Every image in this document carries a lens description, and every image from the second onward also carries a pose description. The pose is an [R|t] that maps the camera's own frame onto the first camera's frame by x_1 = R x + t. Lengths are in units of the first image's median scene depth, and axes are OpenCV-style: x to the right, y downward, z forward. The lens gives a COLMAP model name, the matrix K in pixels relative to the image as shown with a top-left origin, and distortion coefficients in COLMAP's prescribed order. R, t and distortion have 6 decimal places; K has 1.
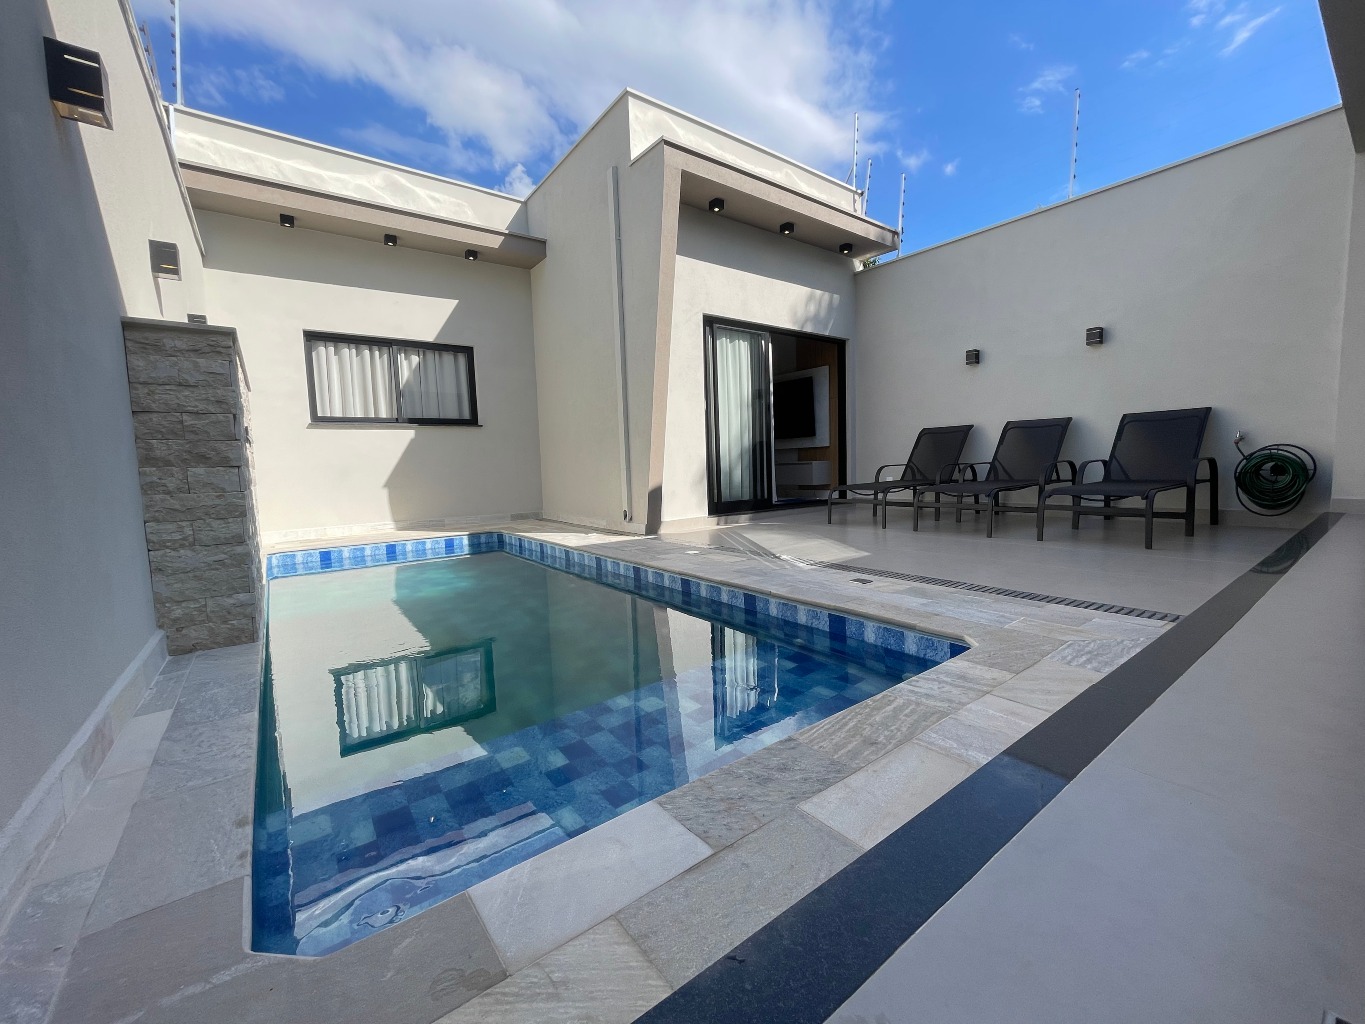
lens RADIAL K [[553.8, 0, 682.5], [0, 553.8, 512.0], [0, 0, 1]] dist [-0.000263, 0.000566]
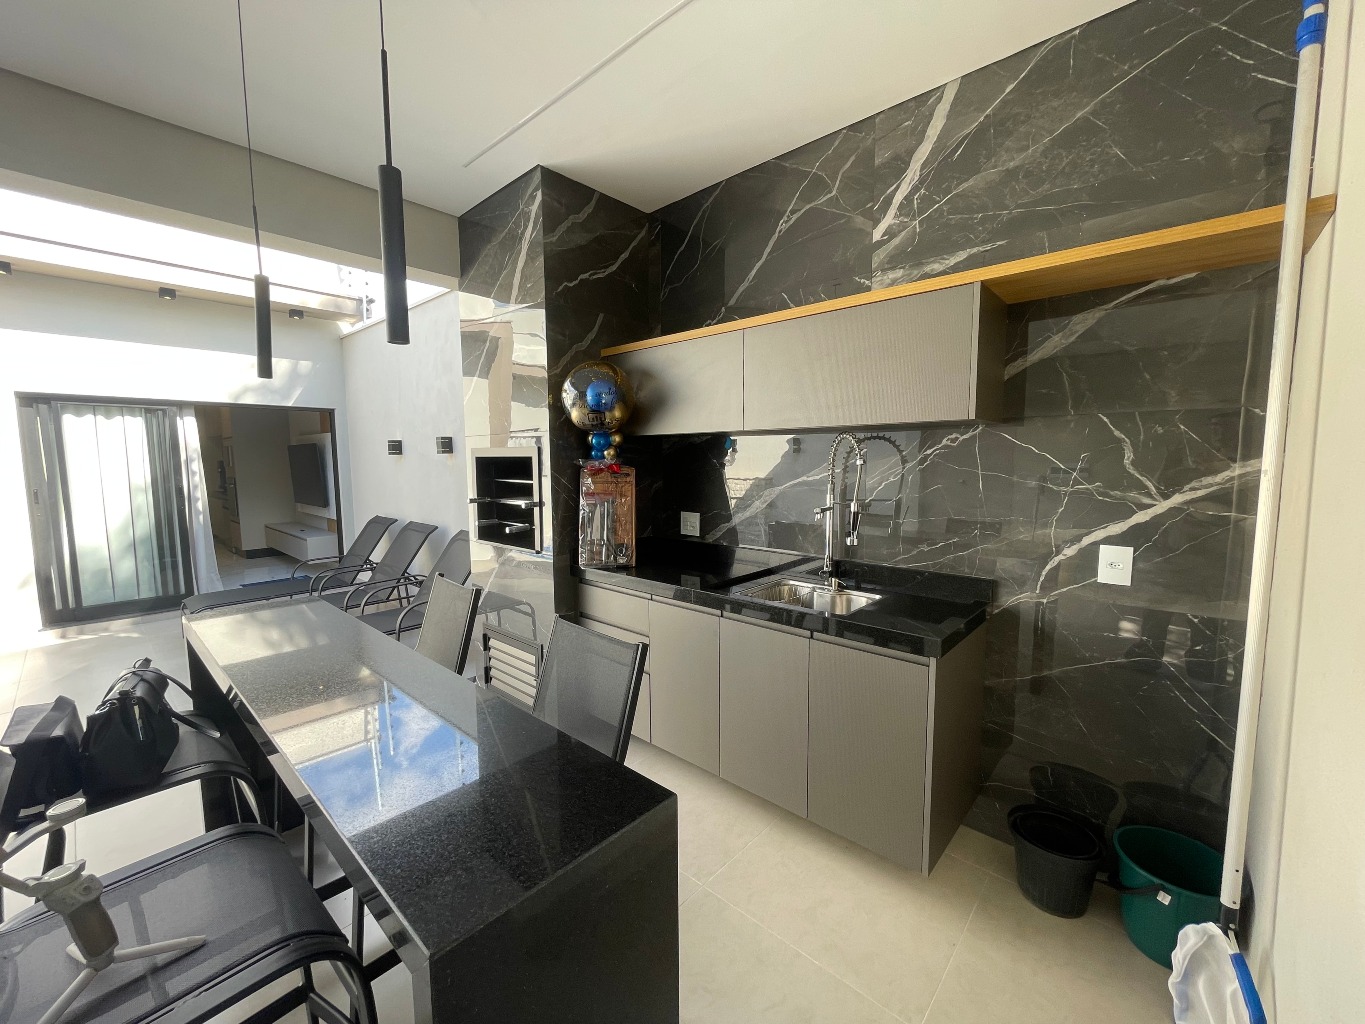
lens RADIAL K [[551.2, 0, 682.5], [0, 551.2, 512.0], [0, 0, 1]] dist [-0.002781, -0.000172]
pose [[0.980616, 0.004477, 0.195889, 0.802308], [-0.006526, 0.999931, 0.009818, -0.178079], [-0.195831, -0.010906, 0.980577, -0.013135]]
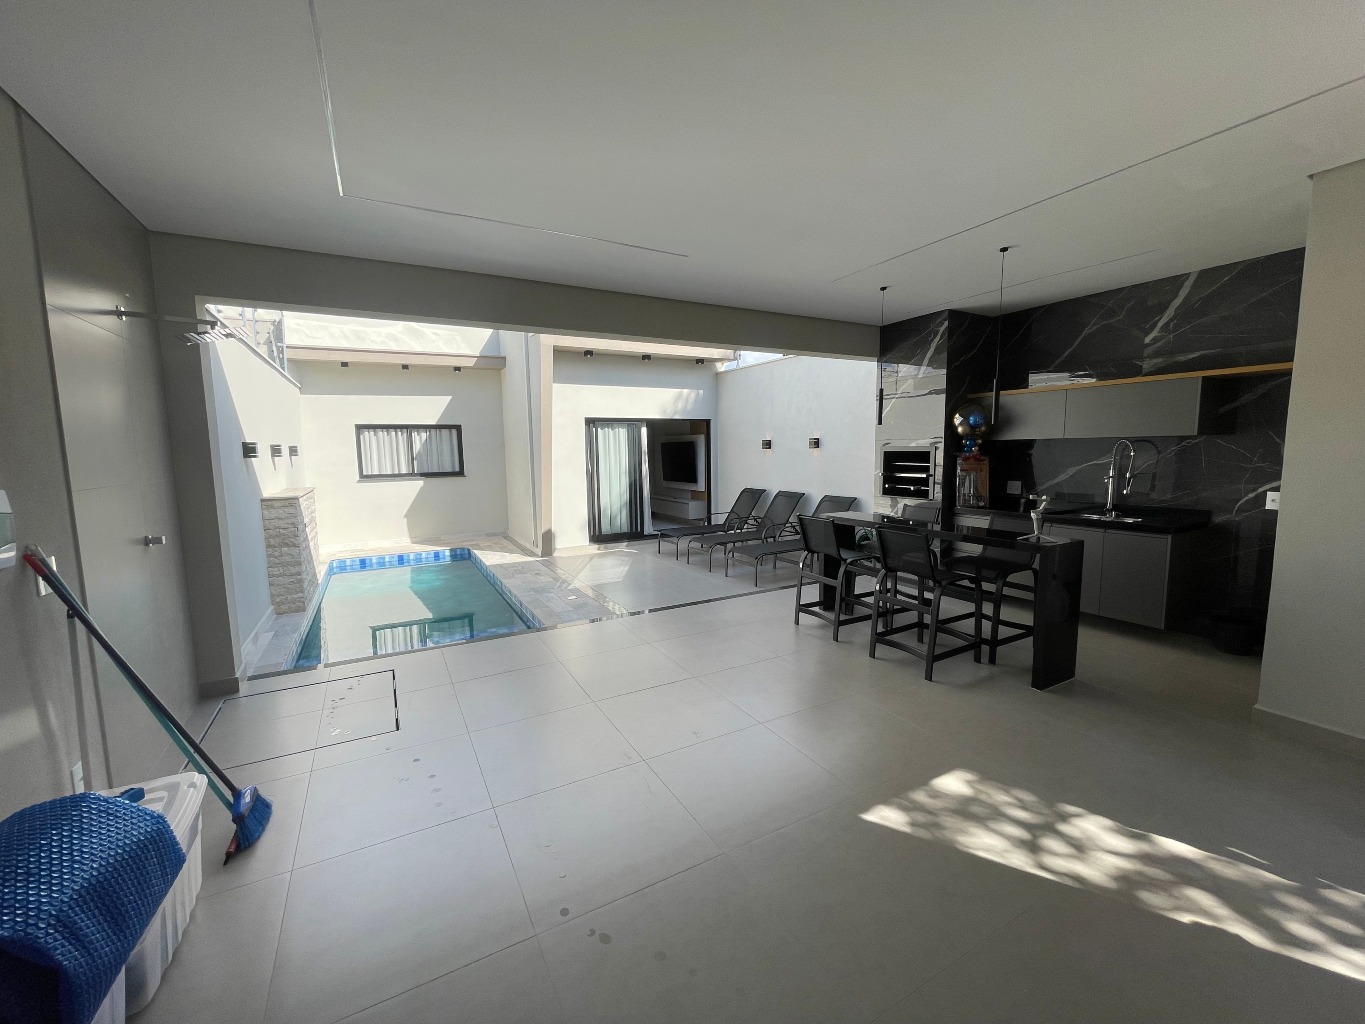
lens RADIAL K [[551.2, 0, 682.5], [0, 551.2, 512.0], [0, 0, 1]] dist [-0.002781, -0.000172]
pose [[0.990586, 0.031786, -0.133148, 0.492167], [-0.027668, 0.999083, 0.032666, -0.137211], [0.134064, -0.028675, 0.990558, -0.491870]]
